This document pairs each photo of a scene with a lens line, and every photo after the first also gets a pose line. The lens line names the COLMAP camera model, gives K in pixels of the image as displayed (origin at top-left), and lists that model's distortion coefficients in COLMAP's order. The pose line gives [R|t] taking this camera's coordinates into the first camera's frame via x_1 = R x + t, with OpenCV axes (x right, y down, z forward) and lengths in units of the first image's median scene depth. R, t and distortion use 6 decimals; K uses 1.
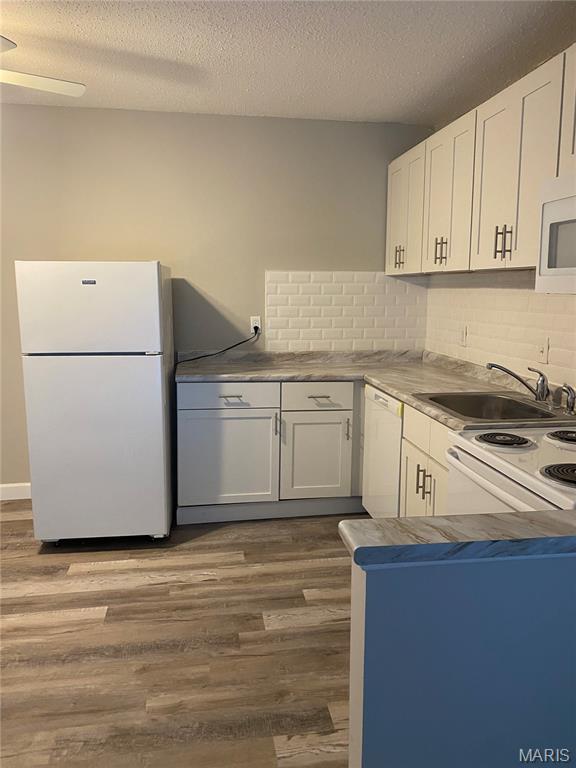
lens RADIAL K [[586.5, 0, 292.5], [0, 586.5, 386.0], [0, 0, 1]] dist [0.049683, -0.054581]
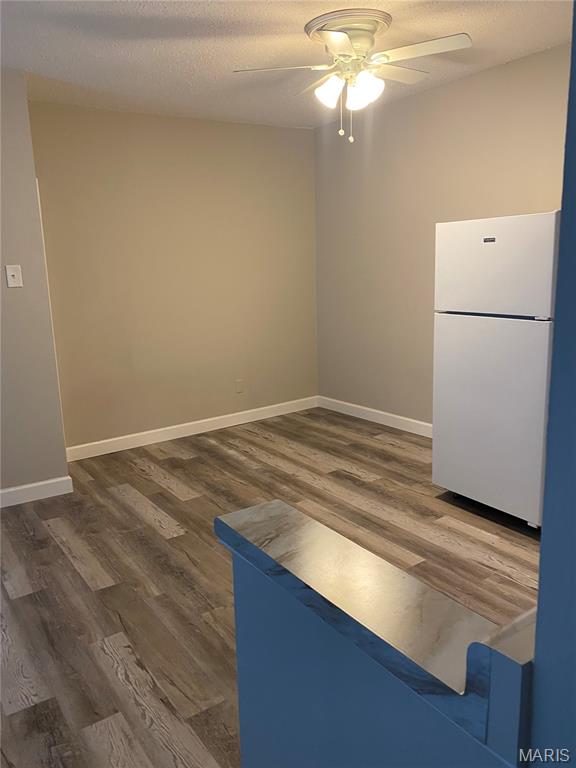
lens RADIAL K [[586.5, 0, 292.2], [0, 586.5, 385.2], [0, 0, 1]] dist [0.049683, -0.054581]
pose [[0.444019, 0.167871, -0.880152, 0.396728], [-0.118522, 0.984665, 0.128013, -0.027359], [0.888144, 0.047478, 0.457106, 0.281606]]
